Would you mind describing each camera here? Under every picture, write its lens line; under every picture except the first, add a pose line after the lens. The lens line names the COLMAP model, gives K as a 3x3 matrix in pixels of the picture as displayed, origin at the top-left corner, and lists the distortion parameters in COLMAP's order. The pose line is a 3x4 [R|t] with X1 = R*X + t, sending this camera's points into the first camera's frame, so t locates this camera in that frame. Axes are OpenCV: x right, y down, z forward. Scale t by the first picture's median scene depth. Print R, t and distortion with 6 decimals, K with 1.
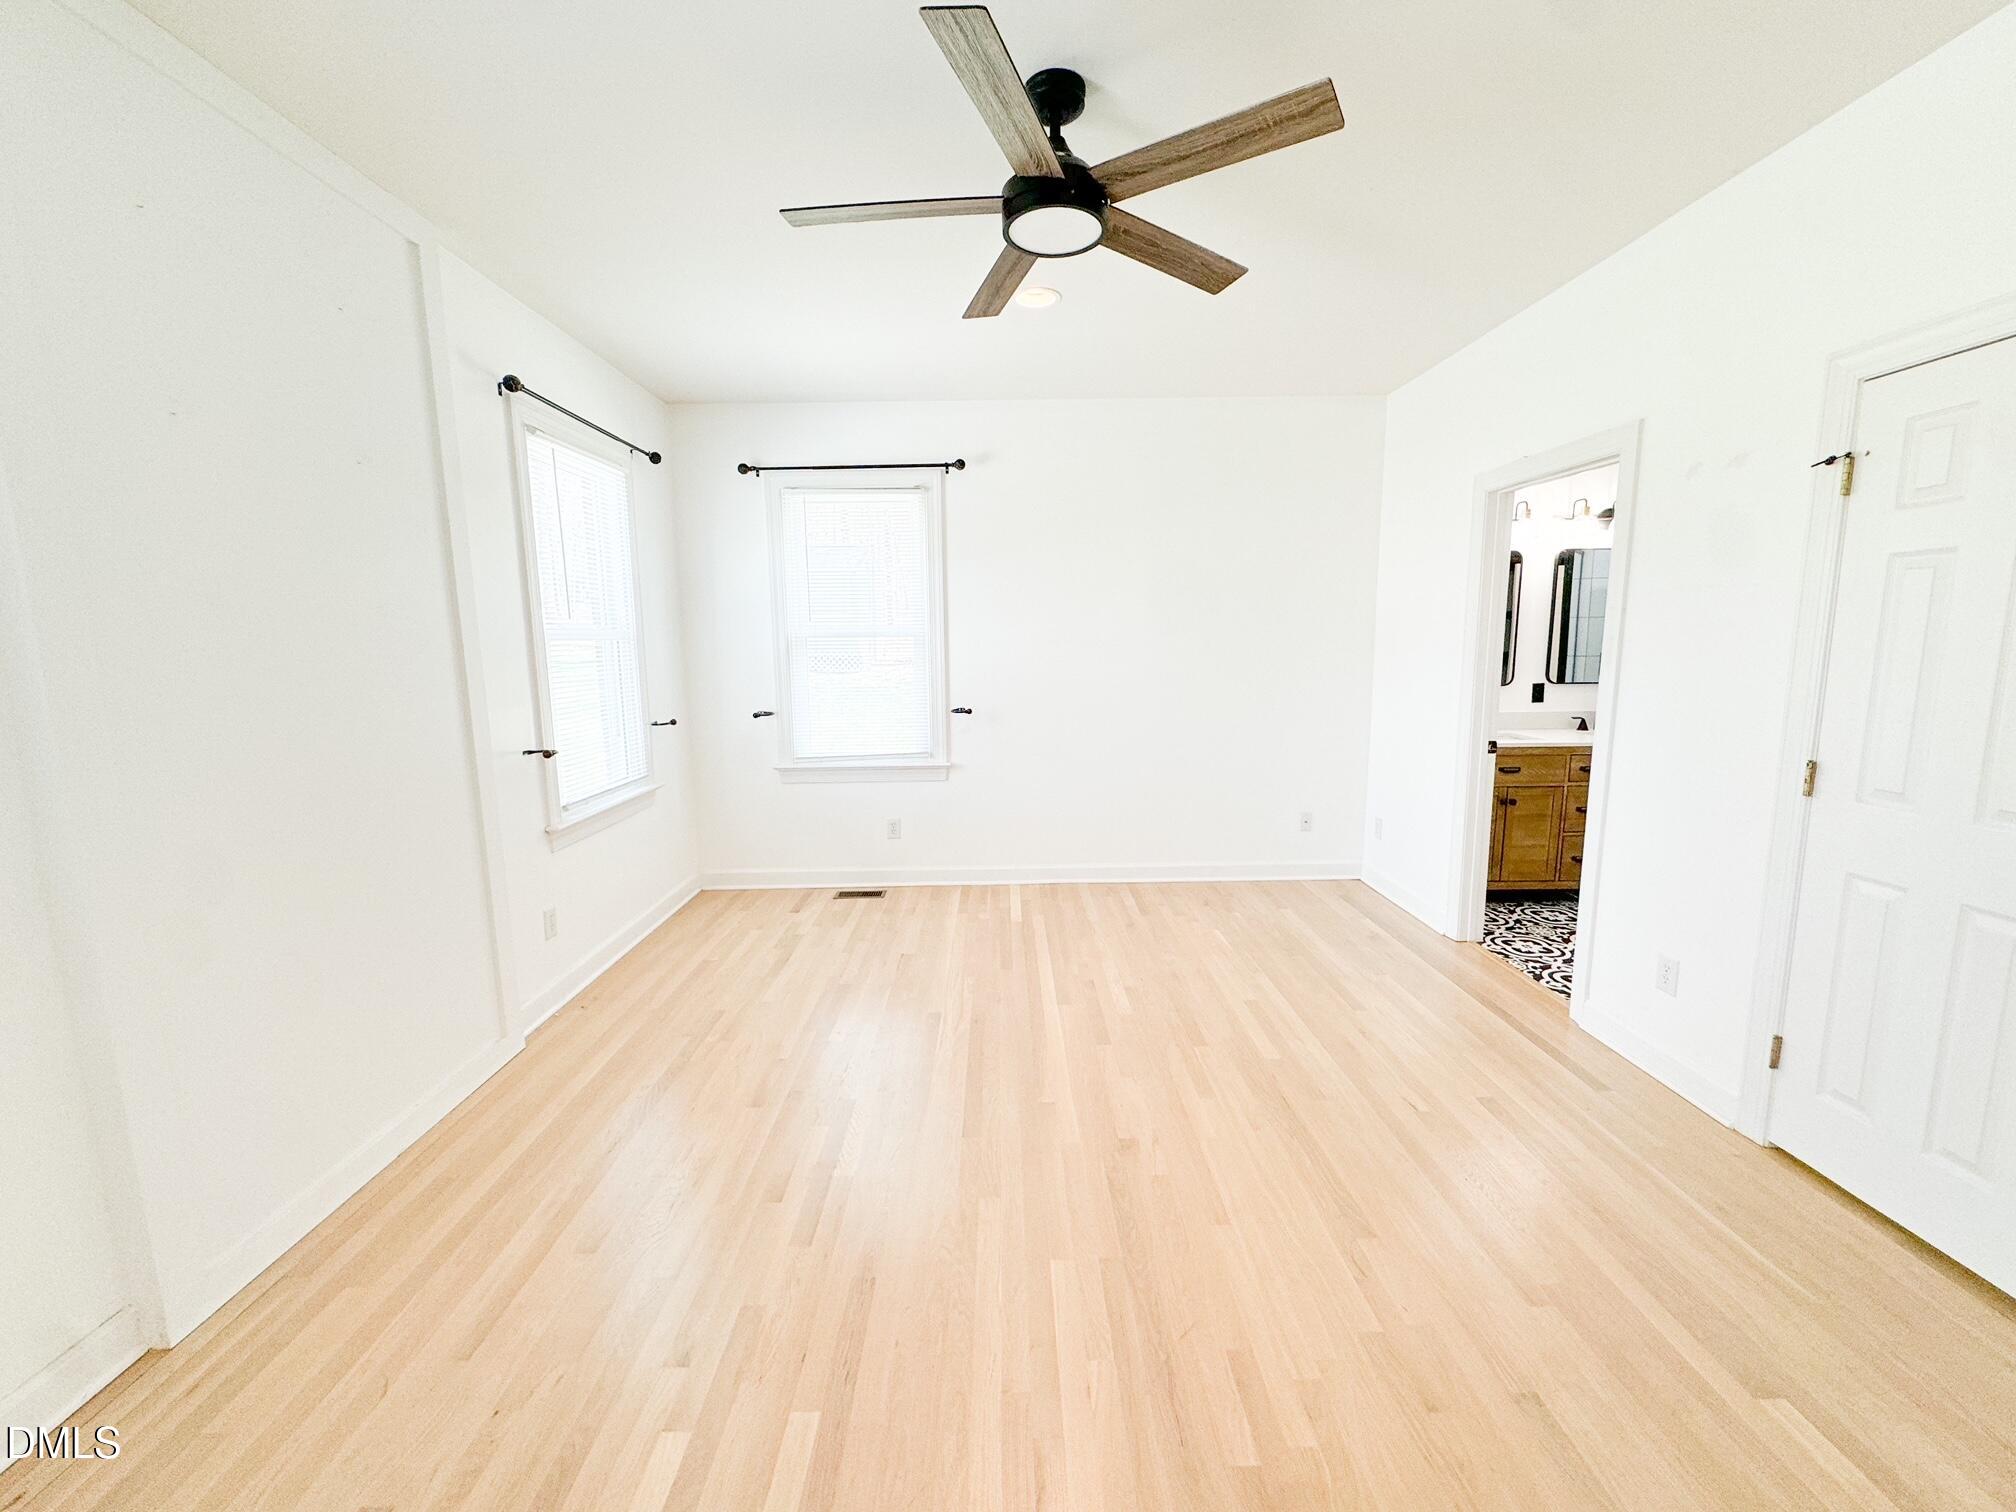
lens RADIAL K [[809.1, 0, 992.2], [0, 809.1, 752.4], [0, 0, 1]] dist [-0.003393, -0.000307]
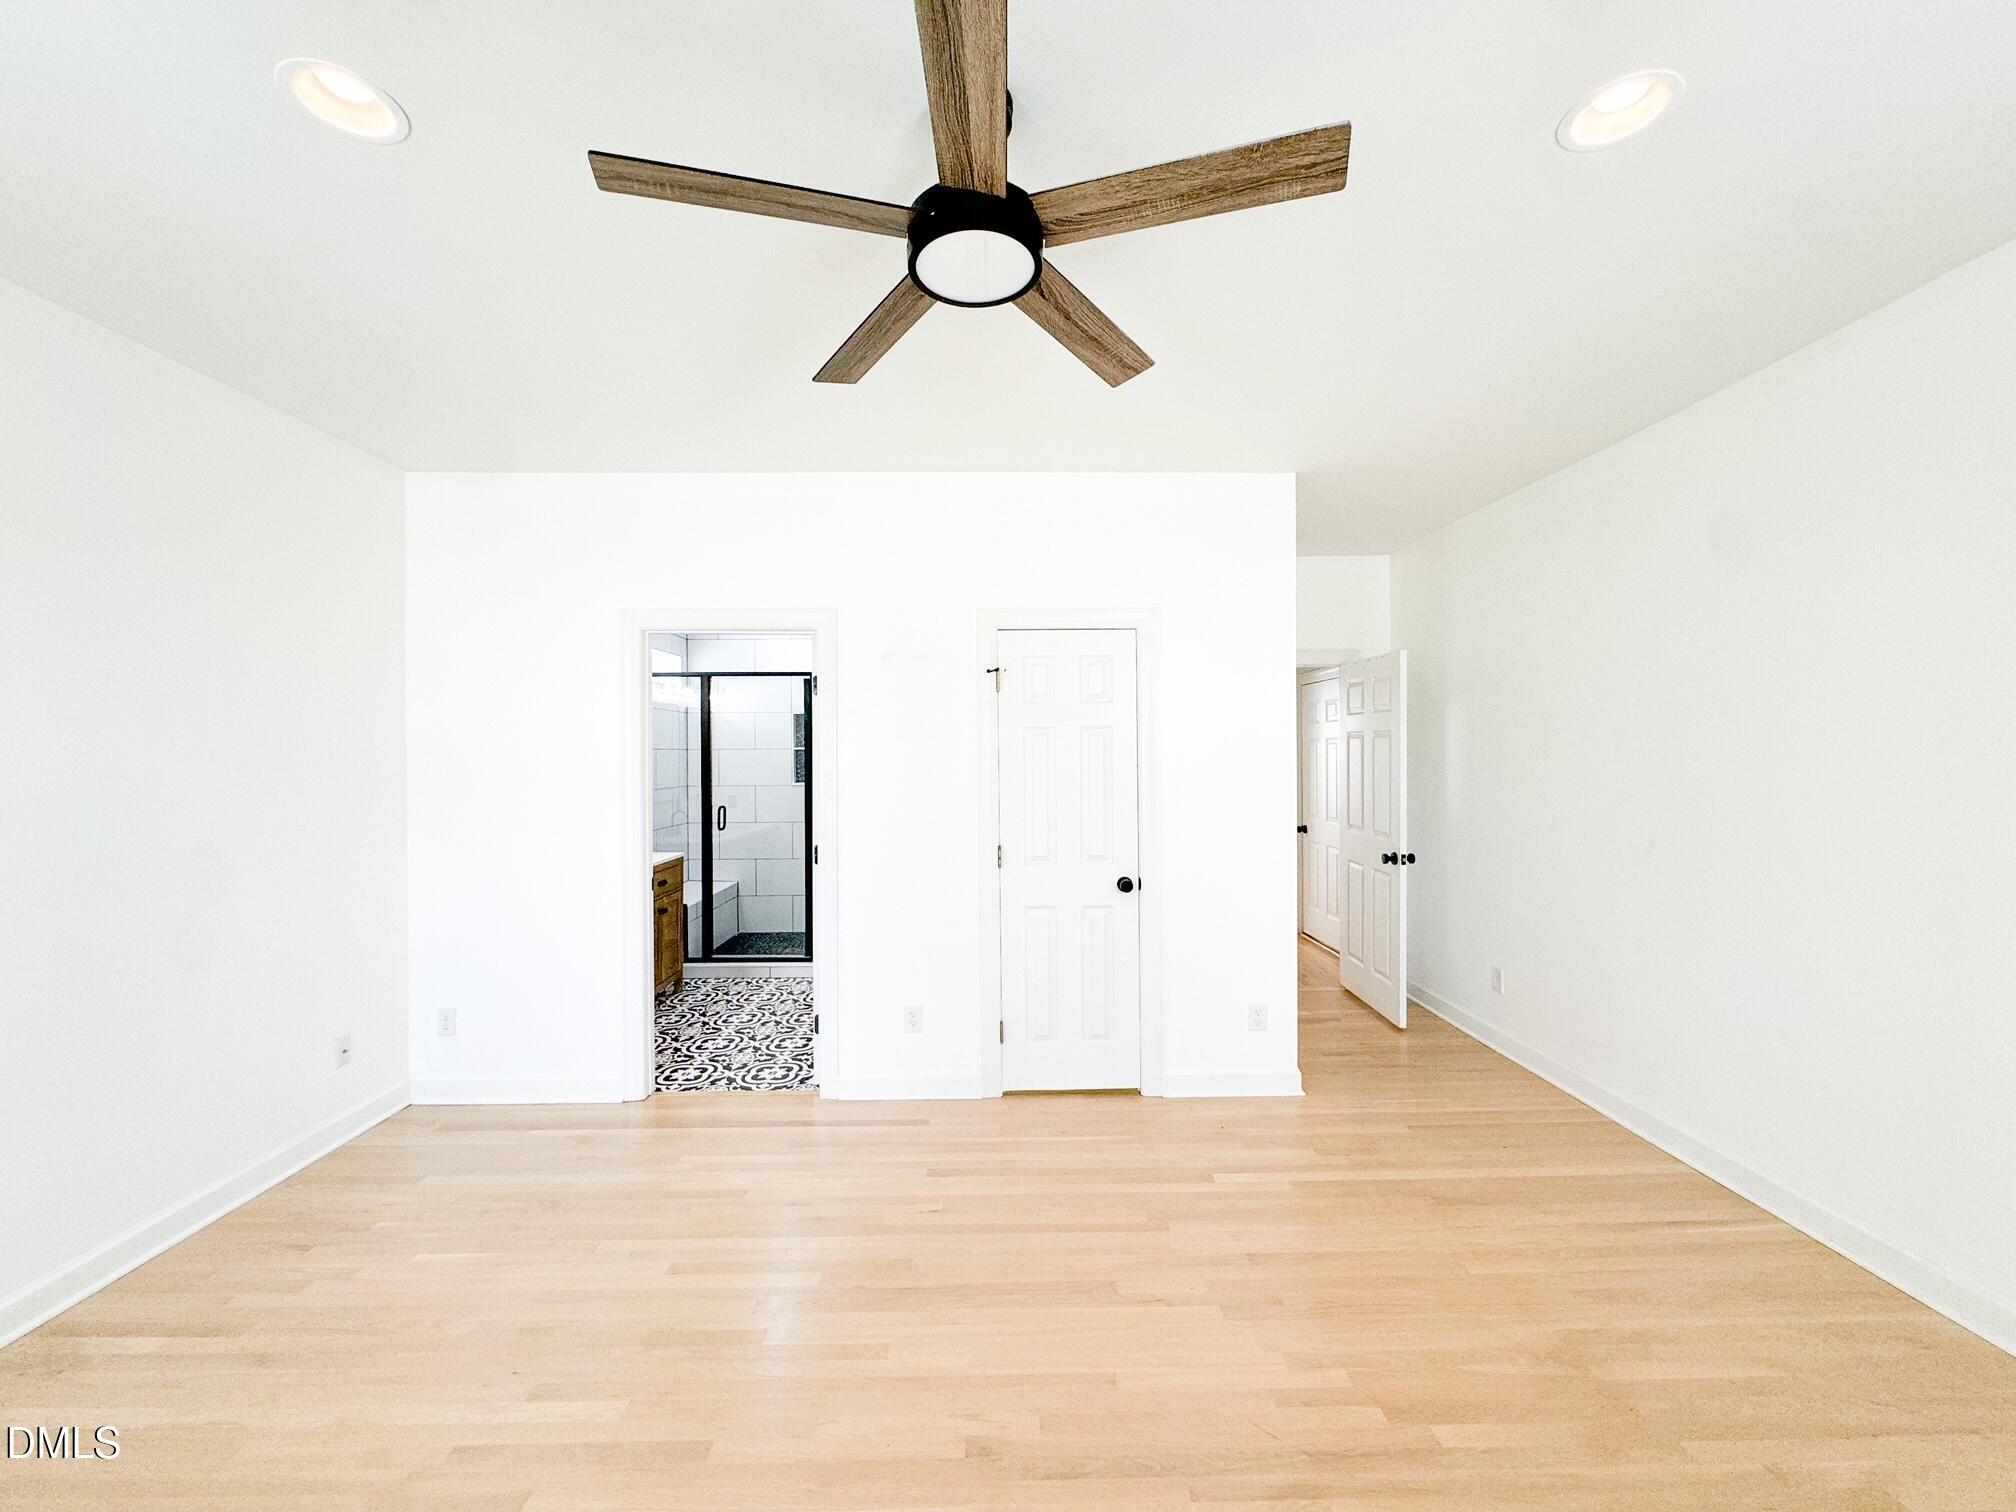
lens RADIAL K [[809.1, 0, 1006.0], [0, 809.1, 749.6], [0, 0, 1]] dist [-0.003393, -0.000307]
pose [[-0.027640, 0.021948, 0.999377, -0.421911], [0.144234, 0.989385, -0.017739, -0.098957], [-0.989158, 0.143654, -0.030512, 0.642222]]
